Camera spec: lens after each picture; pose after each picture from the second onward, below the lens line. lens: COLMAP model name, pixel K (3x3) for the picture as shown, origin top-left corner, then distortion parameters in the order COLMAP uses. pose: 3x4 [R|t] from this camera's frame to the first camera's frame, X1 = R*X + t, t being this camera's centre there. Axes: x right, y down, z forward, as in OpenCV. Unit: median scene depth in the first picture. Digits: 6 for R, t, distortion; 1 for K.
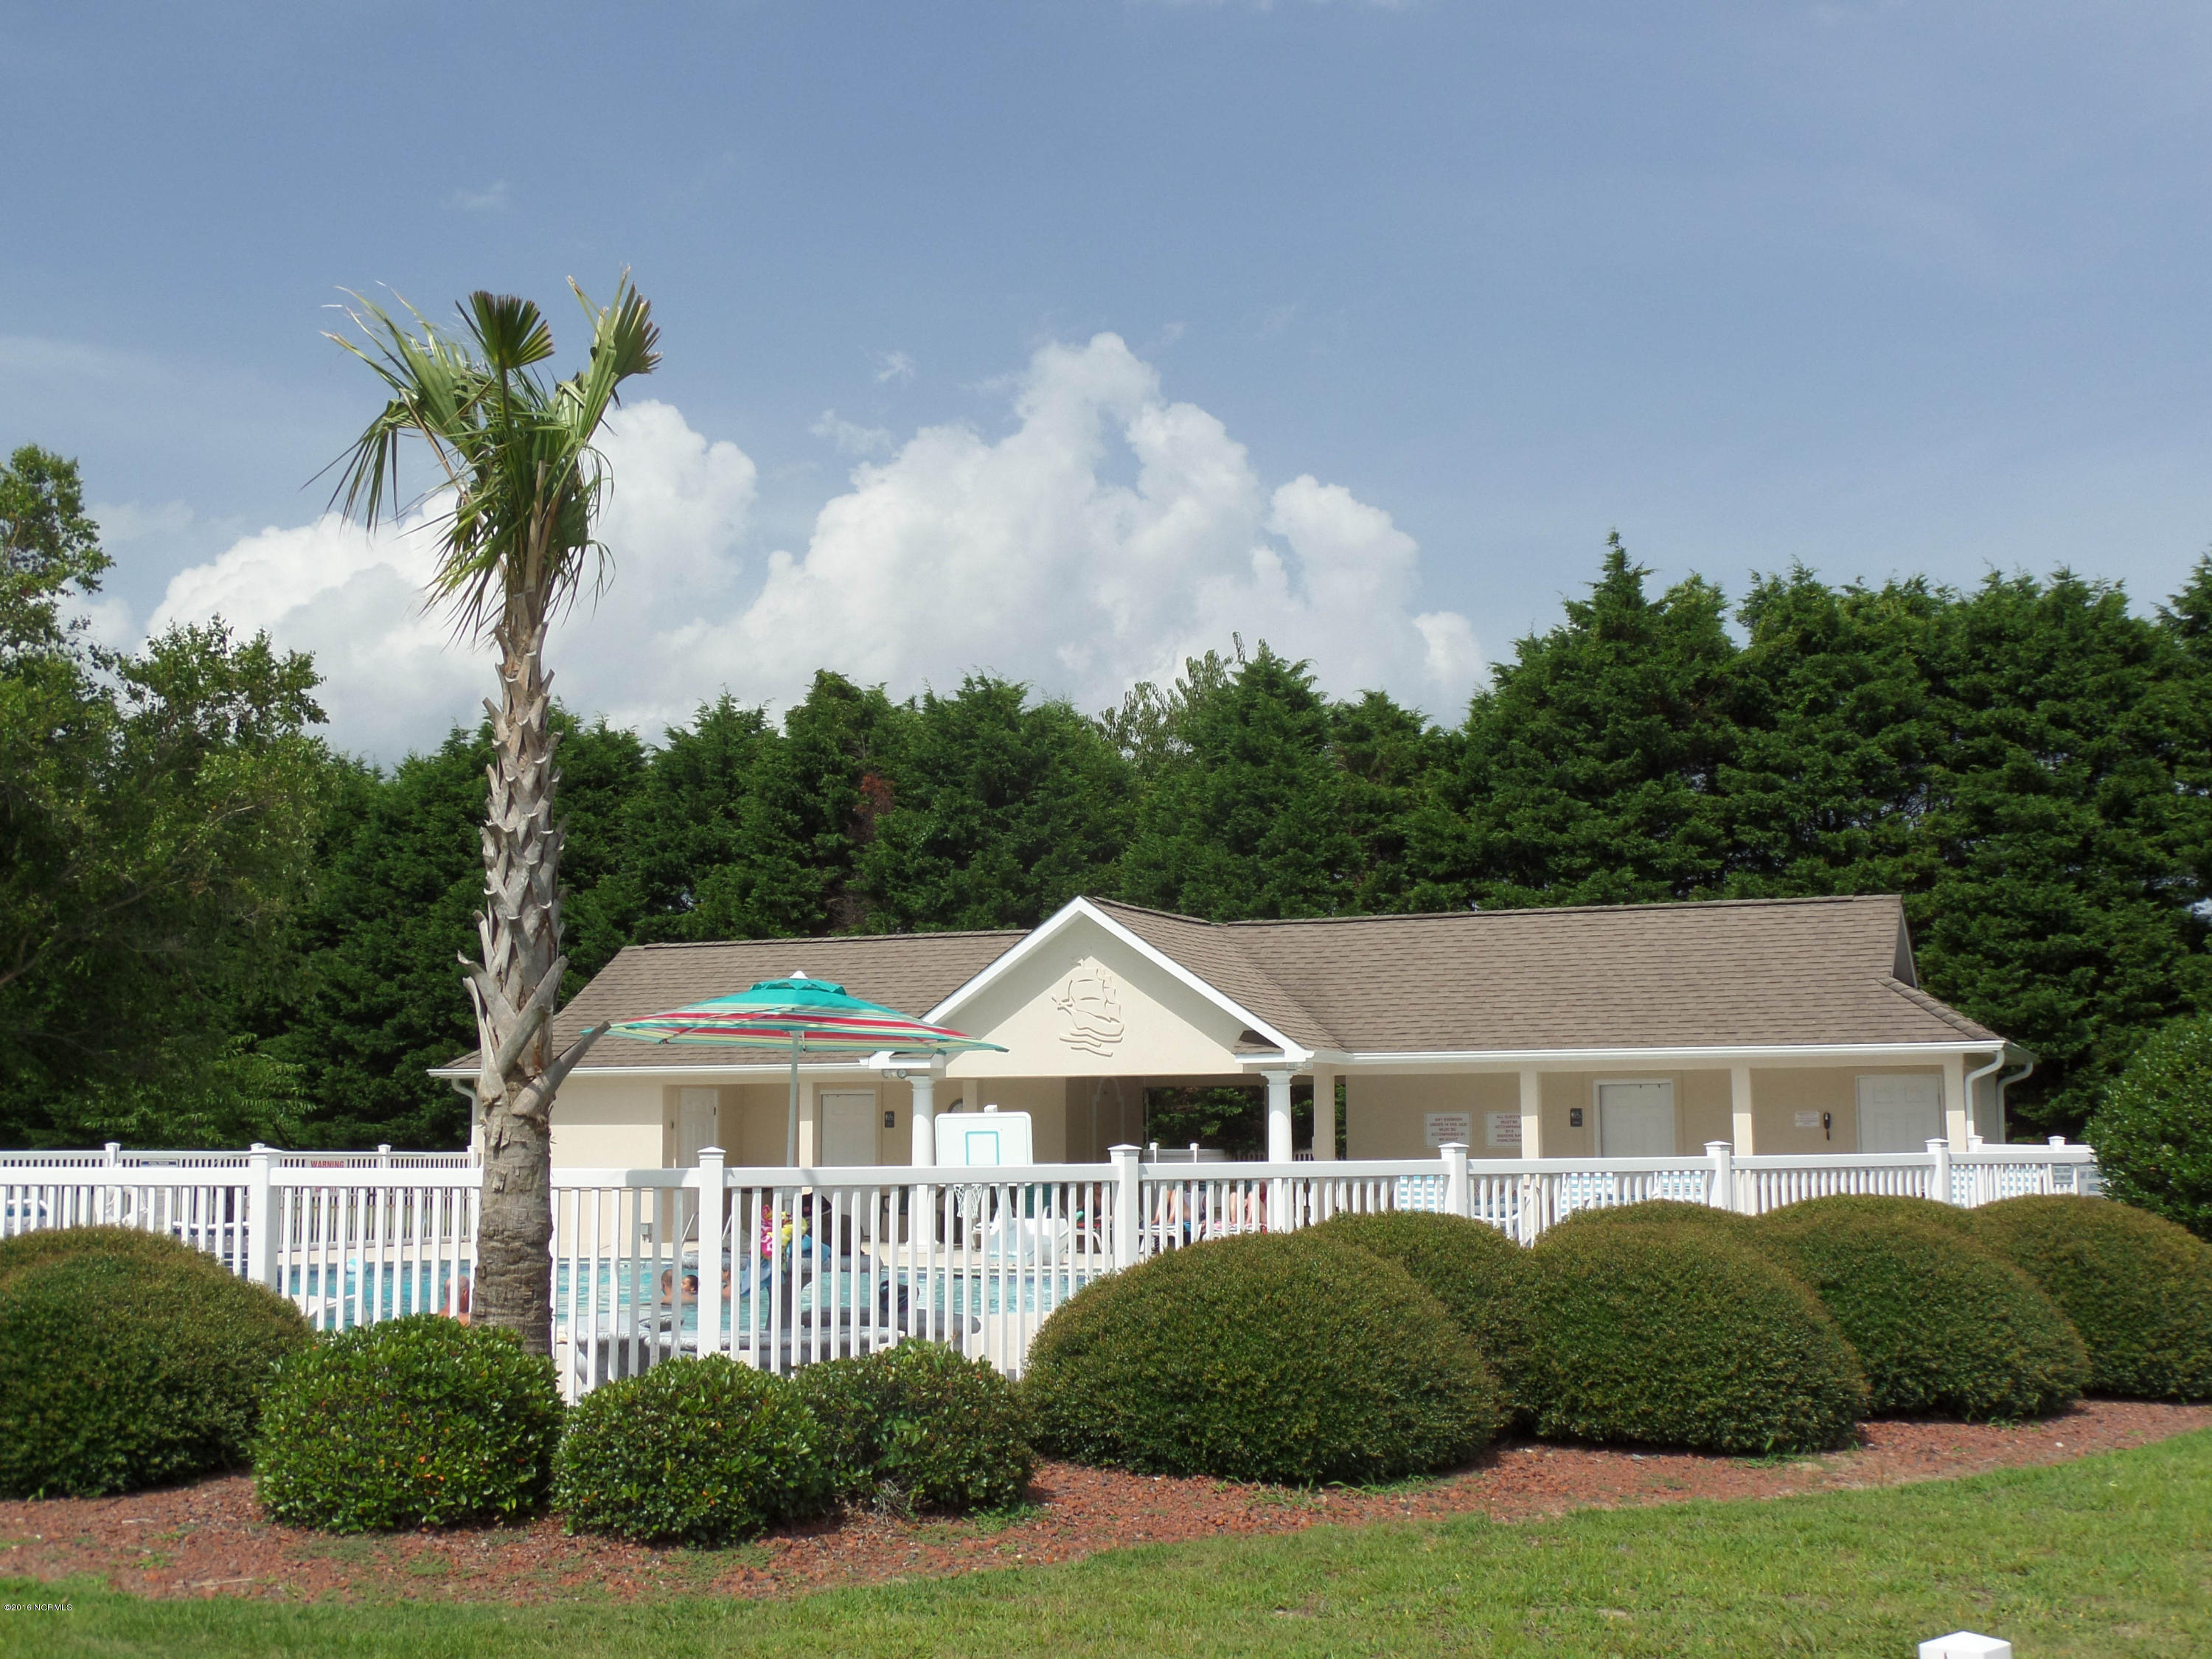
lens RADIAL K [[2642.9, 0, 1099.0], [0, 2642.9, 830.3], [0, 0, 1]] dist [-0.011849, 0.000000]
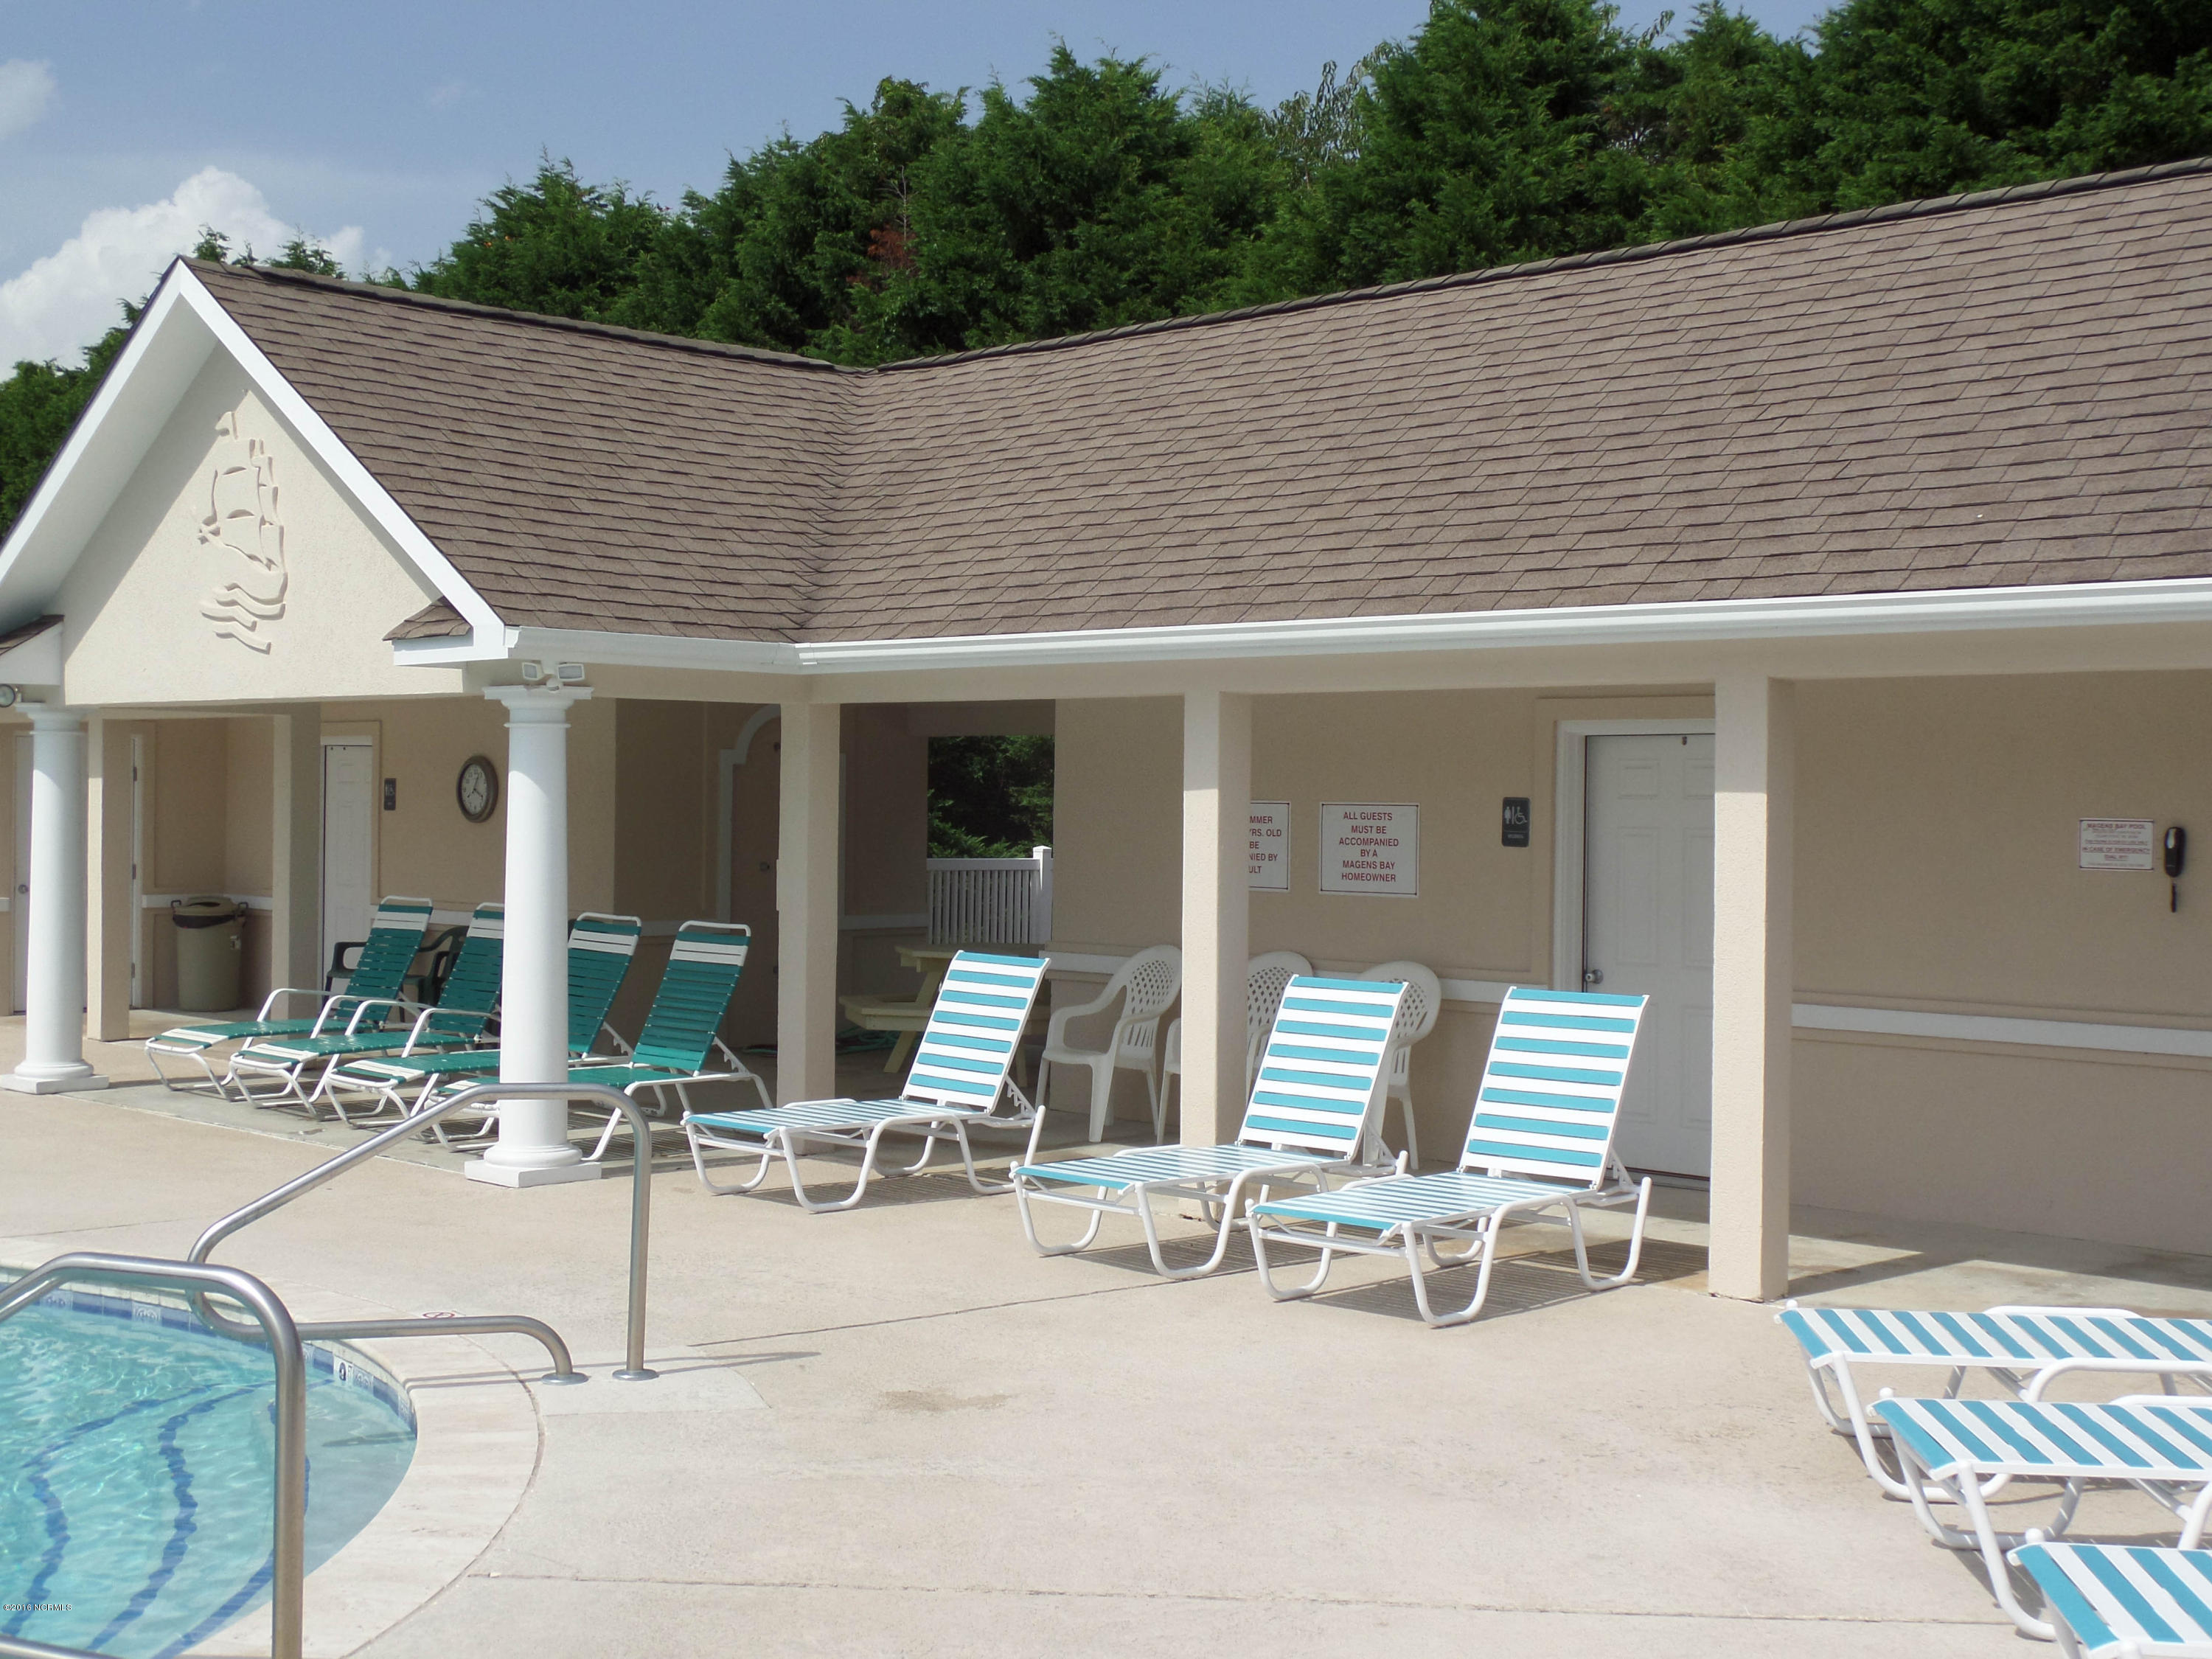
lens RADIAL K [[2642.9, 0, 1095.4], [0, 2642.9, 838.4], [0, 0, 1]] dist [-0.011849, 0.000000]
pose [[0.936885, 0.021940, -0.348948, 0.240139], [0.024194, 0.991568, 0.127305, 0.058631], [0.348799, -0.127713, 0.928455, 0.596969]]
